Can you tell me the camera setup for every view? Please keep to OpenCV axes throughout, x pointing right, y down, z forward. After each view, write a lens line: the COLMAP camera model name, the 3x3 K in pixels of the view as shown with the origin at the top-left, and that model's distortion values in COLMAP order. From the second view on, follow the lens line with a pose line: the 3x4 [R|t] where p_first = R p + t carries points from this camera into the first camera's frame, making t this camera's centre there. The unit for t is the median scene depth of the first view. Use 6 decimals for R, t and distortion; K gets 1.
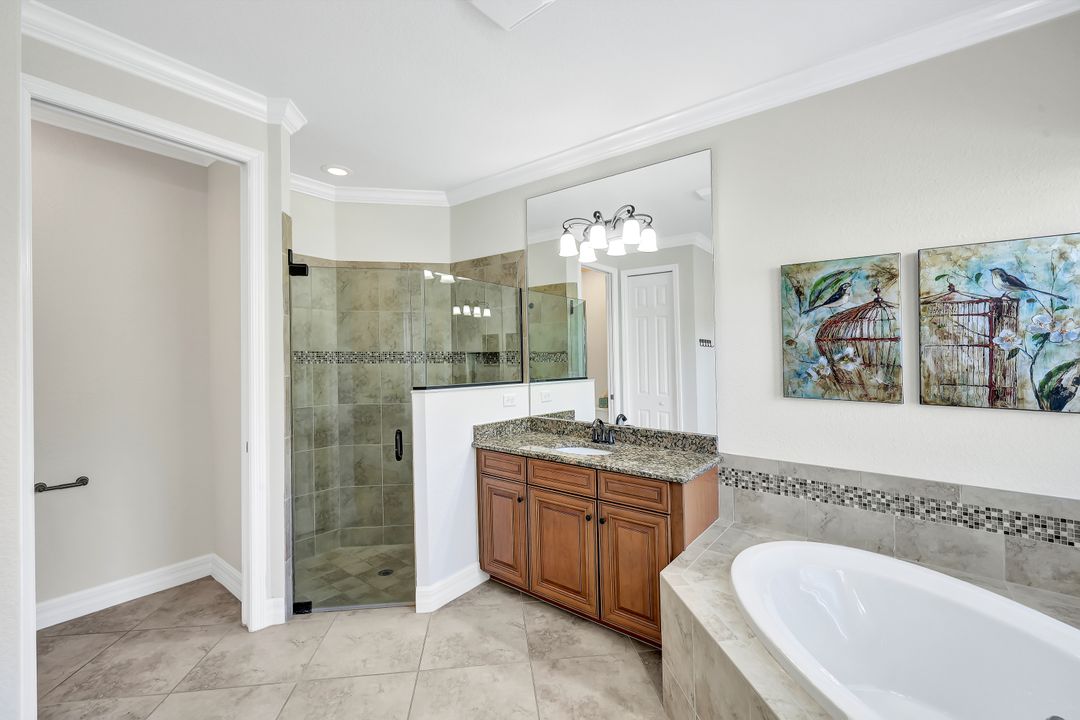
lens RADIAL K [[438.5, 0, 540.7], [0, 438.5, 357.0], [0, 0, 1]] dist [-0.001356, -0.000030]
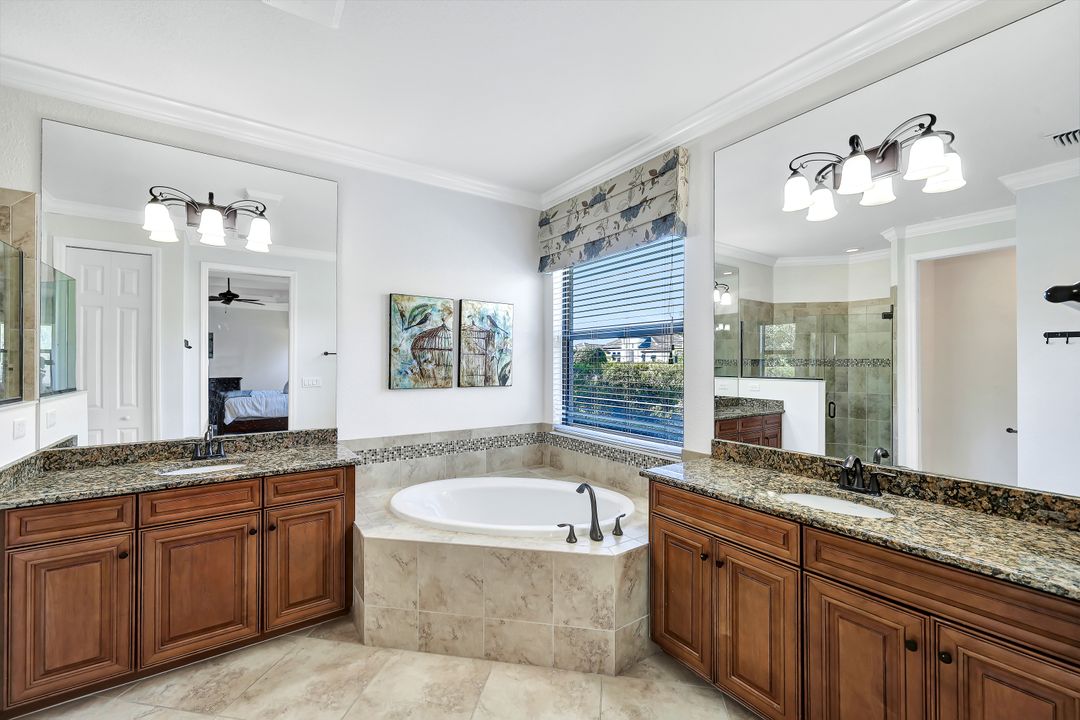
lens RADIAL K [[452.5, 0, 543.5], [0, 452.5, 357.8], [0, 0, 1]] dist [0.002016, 0.000529]
pose [[0.293454, 0.003808, 0.955966, -0.708118], [-0.004173, 0.999988, -0.002703, -0.005582], [-0.955964, -0.003196, 0.293466, 0.135338]]
